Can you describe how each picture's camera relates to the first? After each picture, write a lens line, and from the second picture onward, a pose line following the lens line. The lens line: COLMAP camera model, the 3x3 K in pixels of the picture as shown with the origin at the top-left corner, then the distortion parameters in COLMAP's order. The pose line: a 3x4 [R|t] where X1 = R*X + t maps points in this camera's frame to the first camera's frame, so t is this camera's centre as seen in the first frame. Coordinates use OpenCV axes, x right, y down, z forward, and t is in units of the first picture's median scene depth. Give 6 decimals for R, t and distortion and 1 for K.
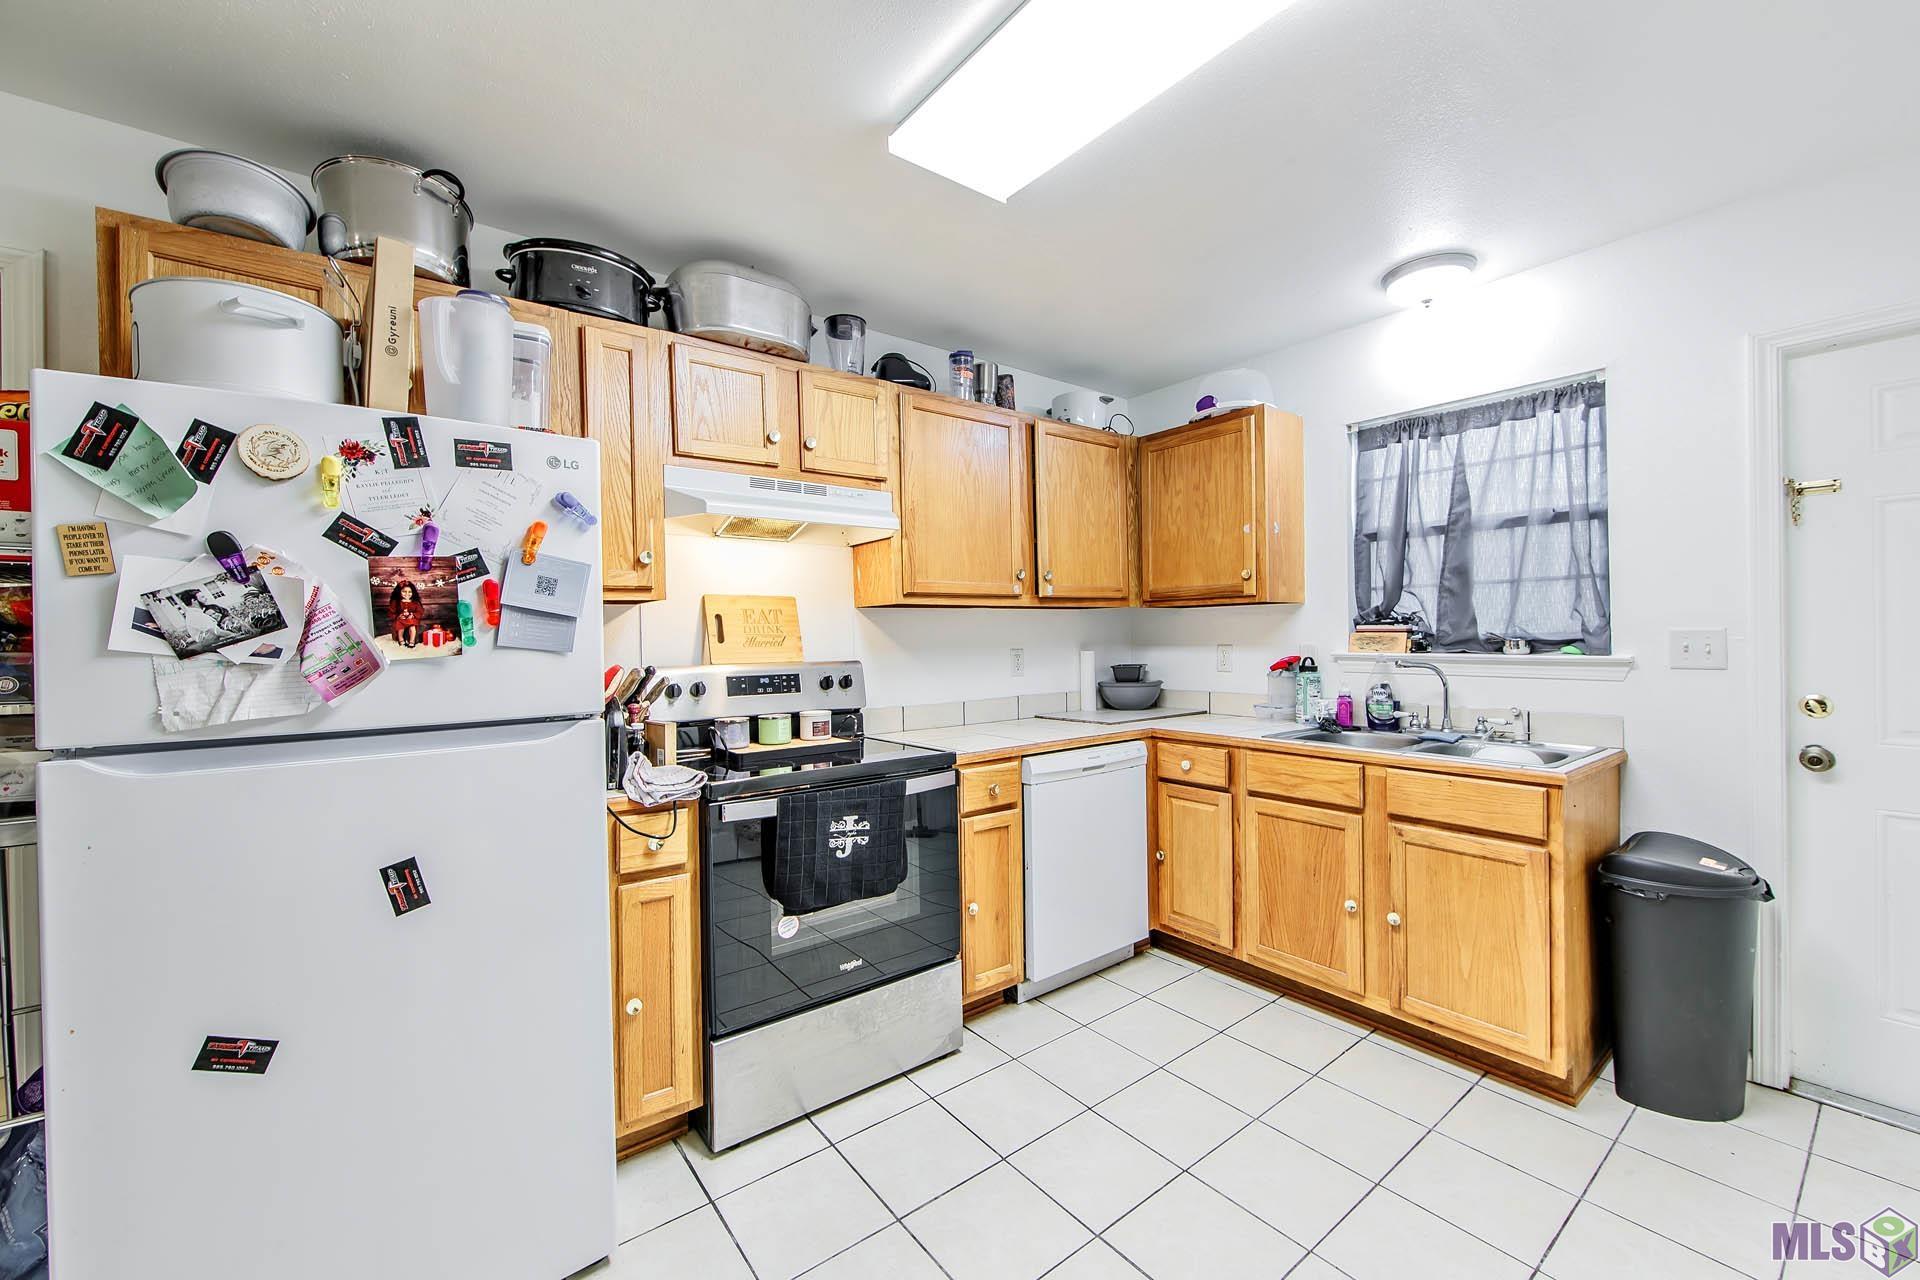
lens RADIAL K [[756.5, 0, 960.5], [0, 756.5, 631.3], [0, 0, 1]] dist [-0.002955, -0.000222]
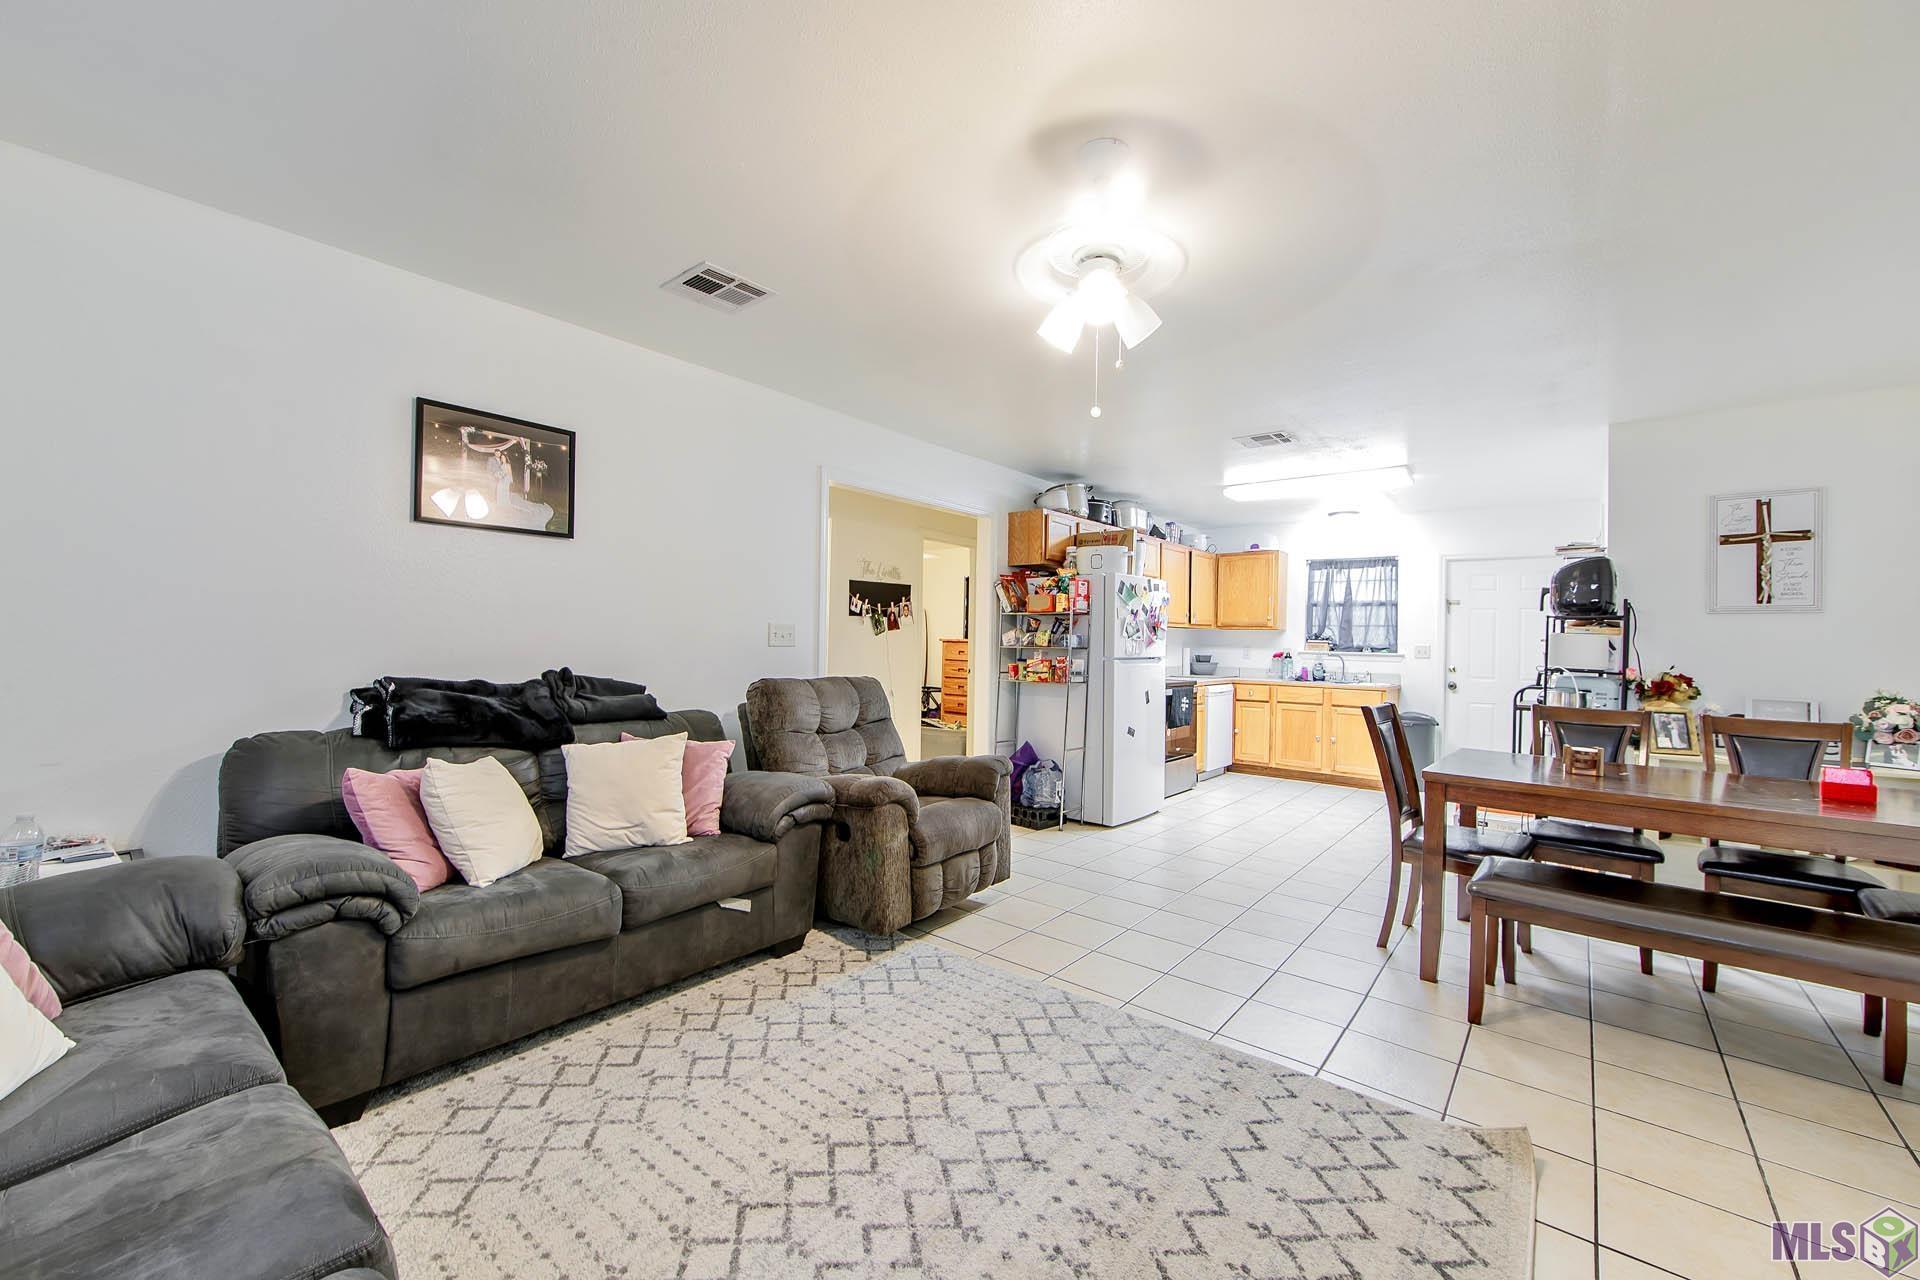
lens RADIAL K [[756.5, 0, 964.2], [0, 756.5, 637.5], [0, 0, 1]] dist [-0.002955, -0.000222]
pose [[0.973727, 0.034122, 0.225146, -1.231608], [-0.034216, 0.999408, -0.003487, 0.032837], [-0.225132, -0.004308, 0.974319, -1.268198]]
